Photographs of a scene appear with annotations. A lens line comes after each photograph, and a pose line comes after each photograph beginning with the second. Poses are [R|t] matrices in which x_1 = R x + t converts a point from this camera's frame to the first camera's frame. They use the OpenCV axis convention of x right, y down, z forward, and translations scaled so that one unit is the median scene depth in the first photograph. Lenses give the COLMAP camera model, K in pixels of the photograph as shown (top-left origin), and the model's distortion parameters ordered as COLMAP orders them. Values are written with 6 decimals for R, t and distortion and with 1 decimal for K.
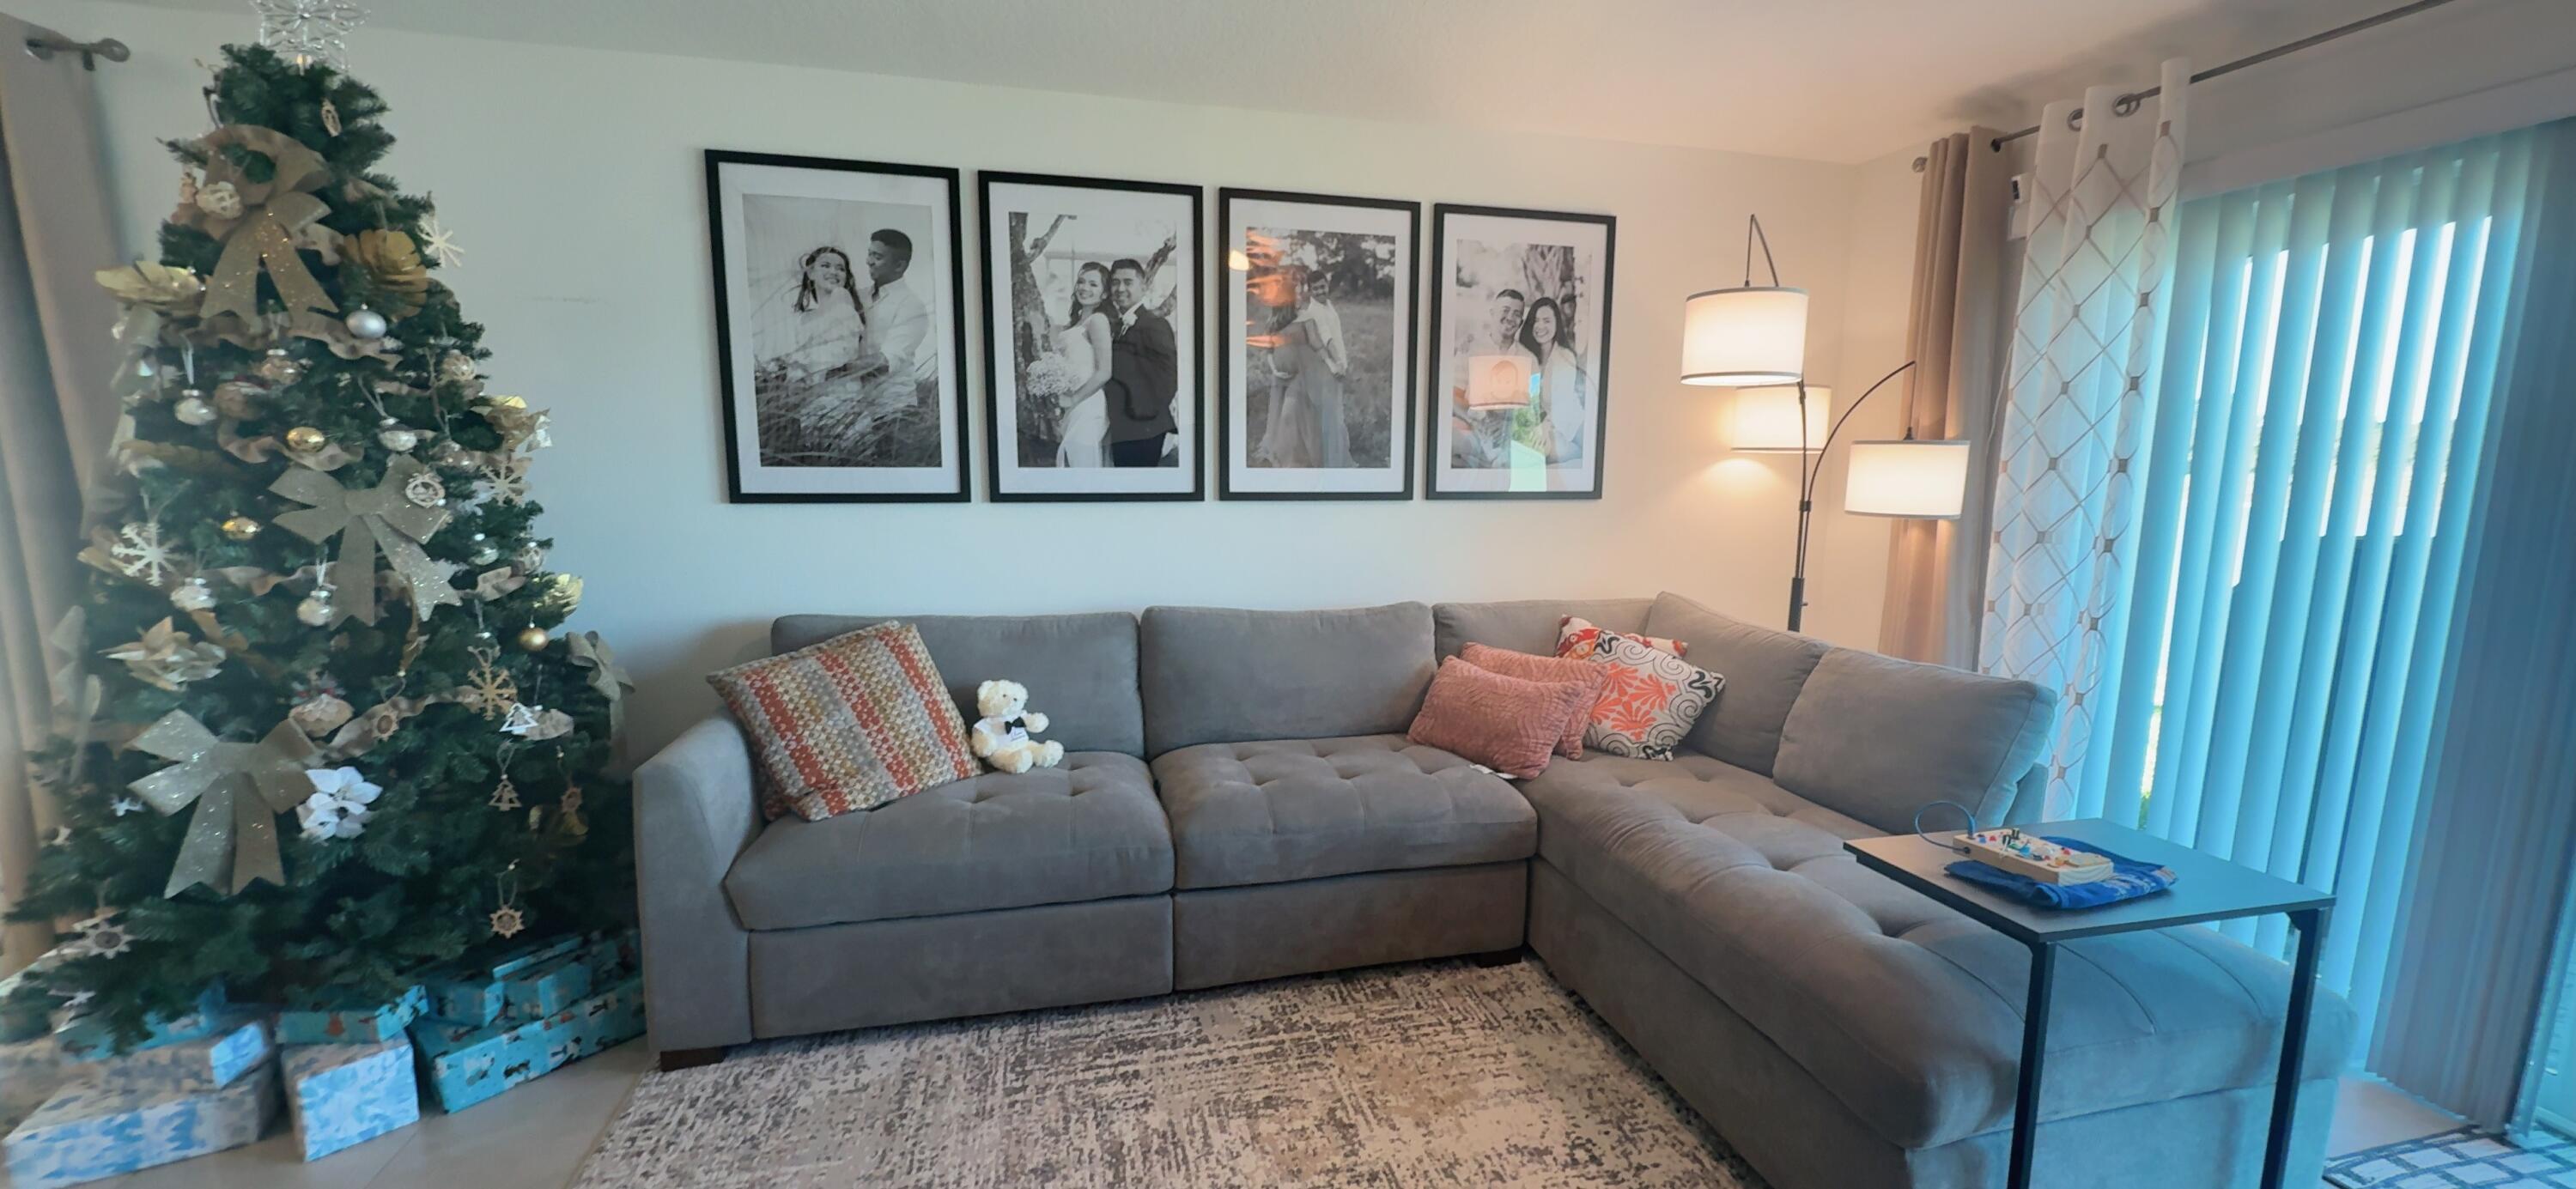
lens RADIAL K [[975.7, 0, 1290.2], [0, 975.7, 601.8], [0, 0, 1]] dist [-0.002192, 0.000285]
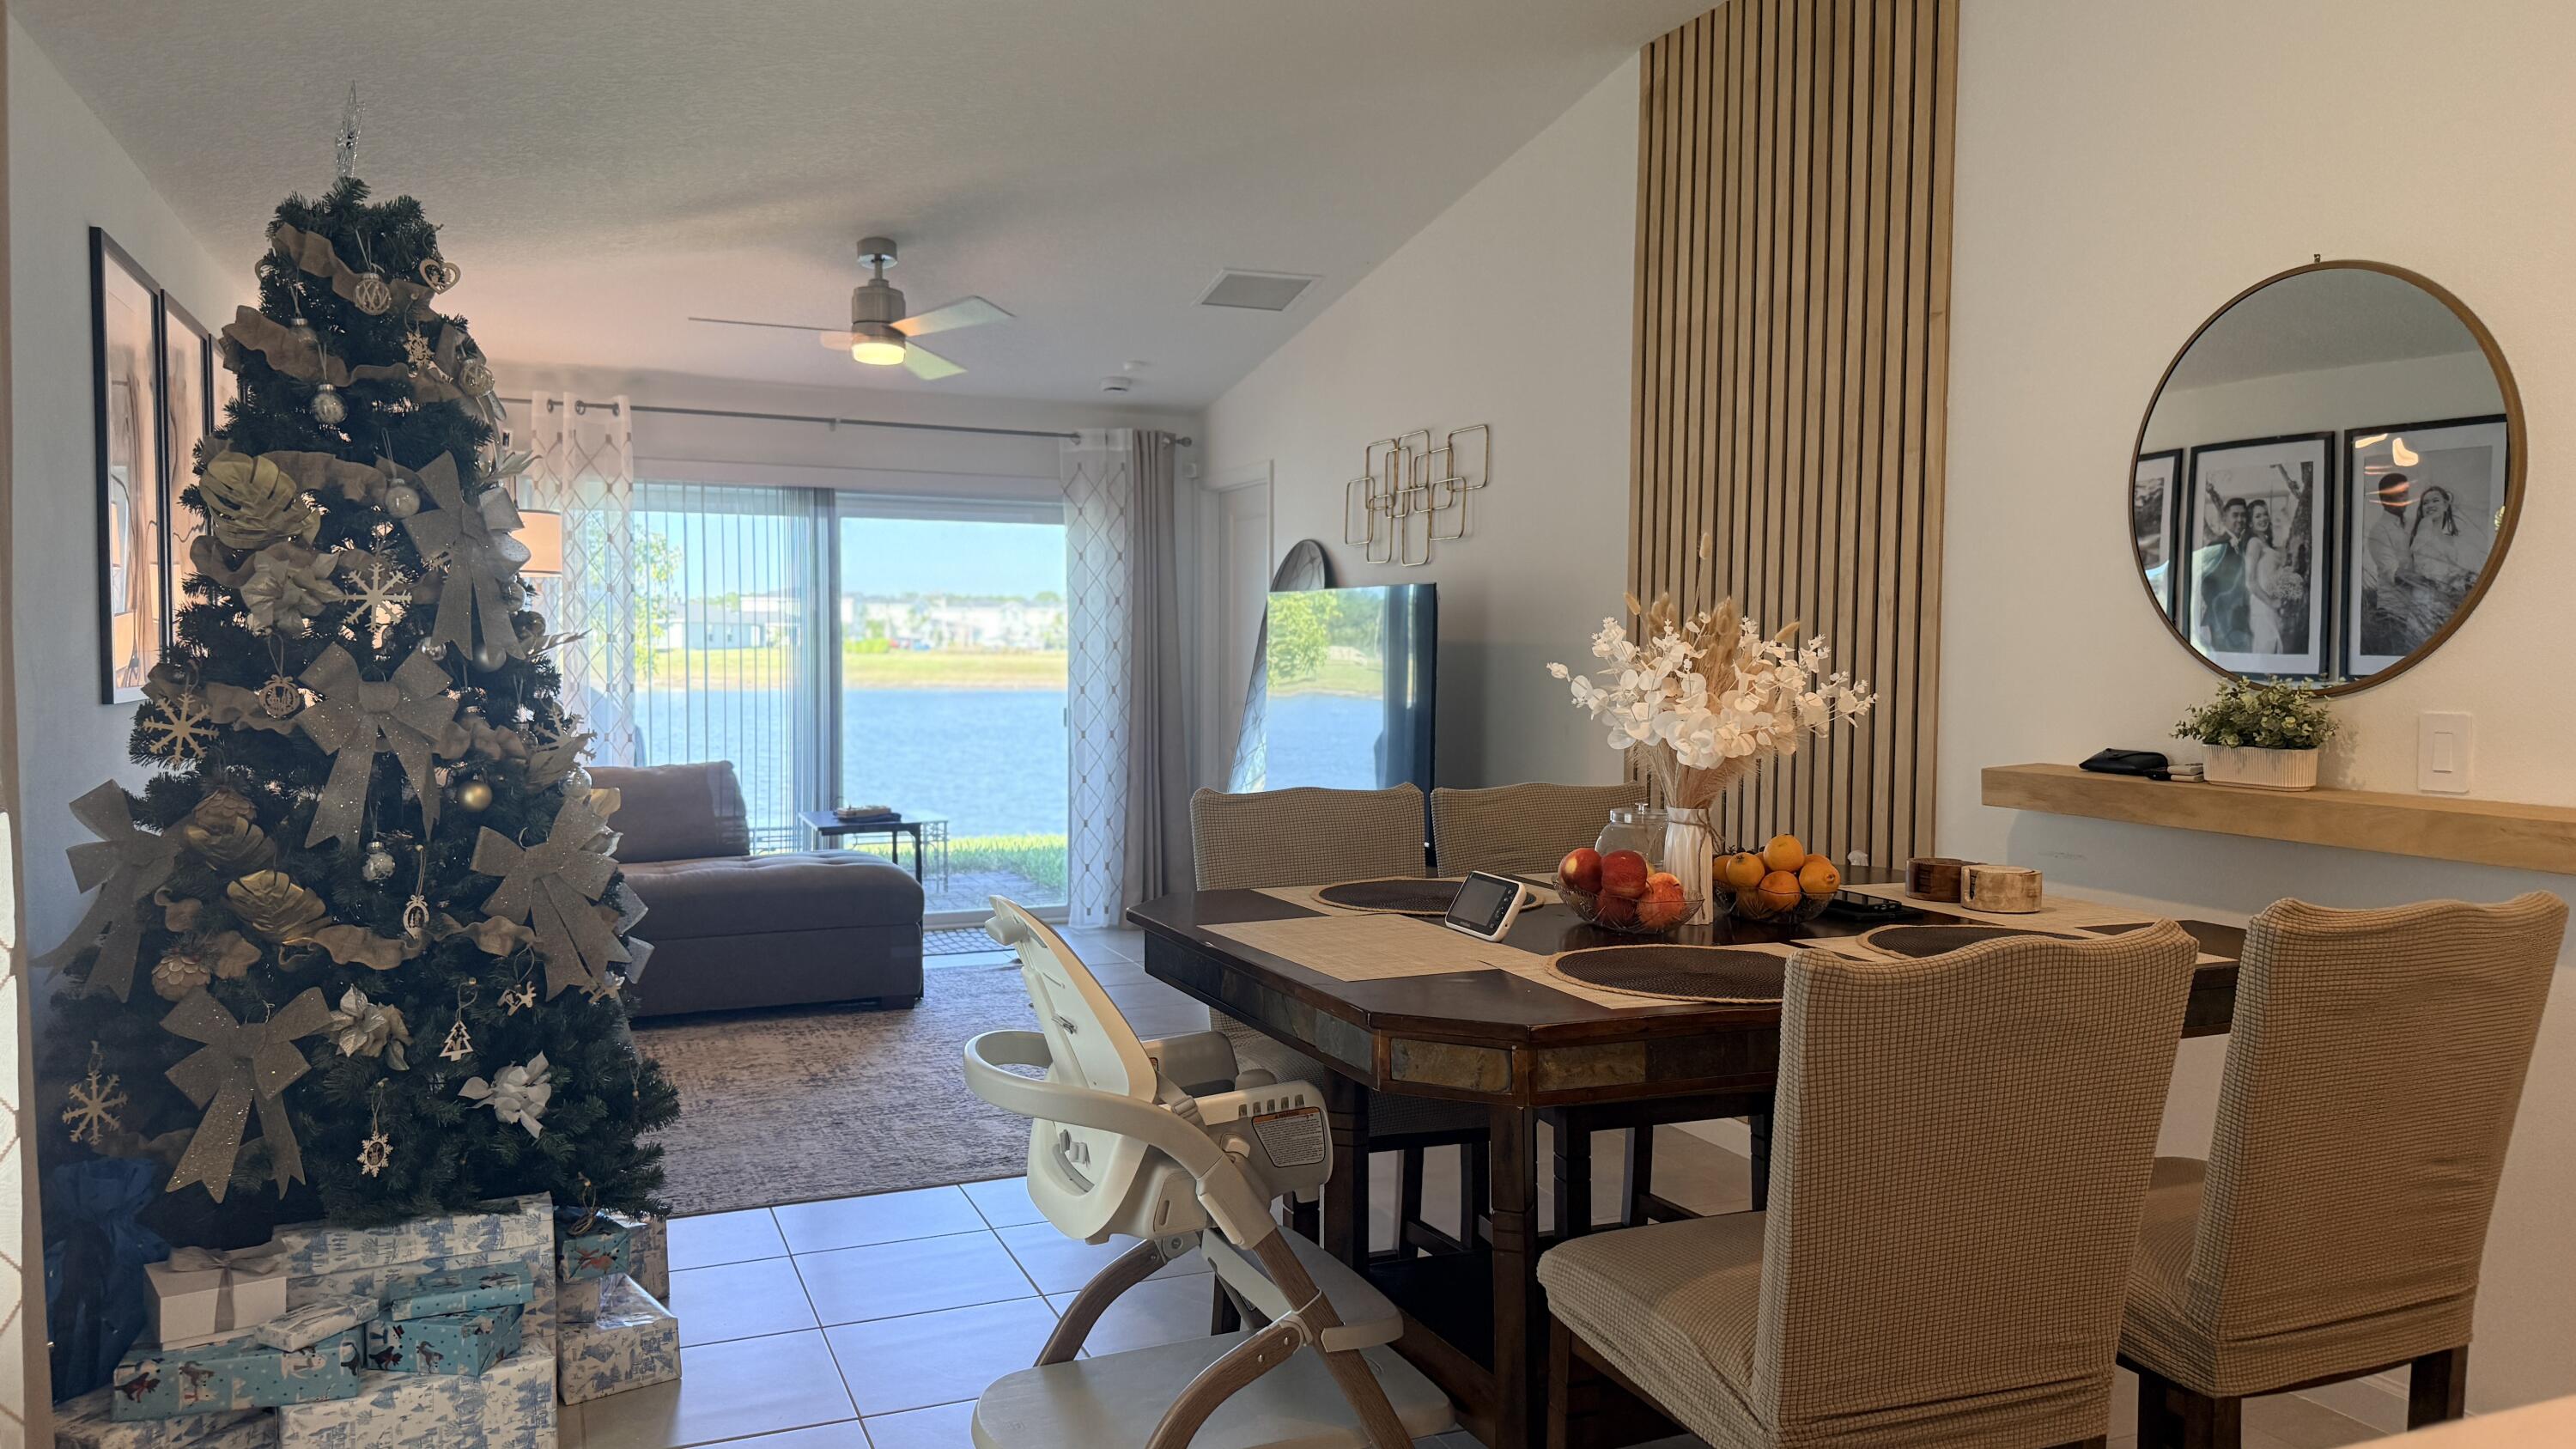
lens RADIAL K [[1795.2, 0, 1281.7], [0, 1795.2, 739.3], [0, 0, 1]] dist [0.090586, -0.126661]
pose [[-0.152312, -0.061921, 0.986391, -1.807202], [0.136595, 0.987139, 0.083060, -0.060184], [-0.978848, 0.147387, -0.141896, 0.320371]]
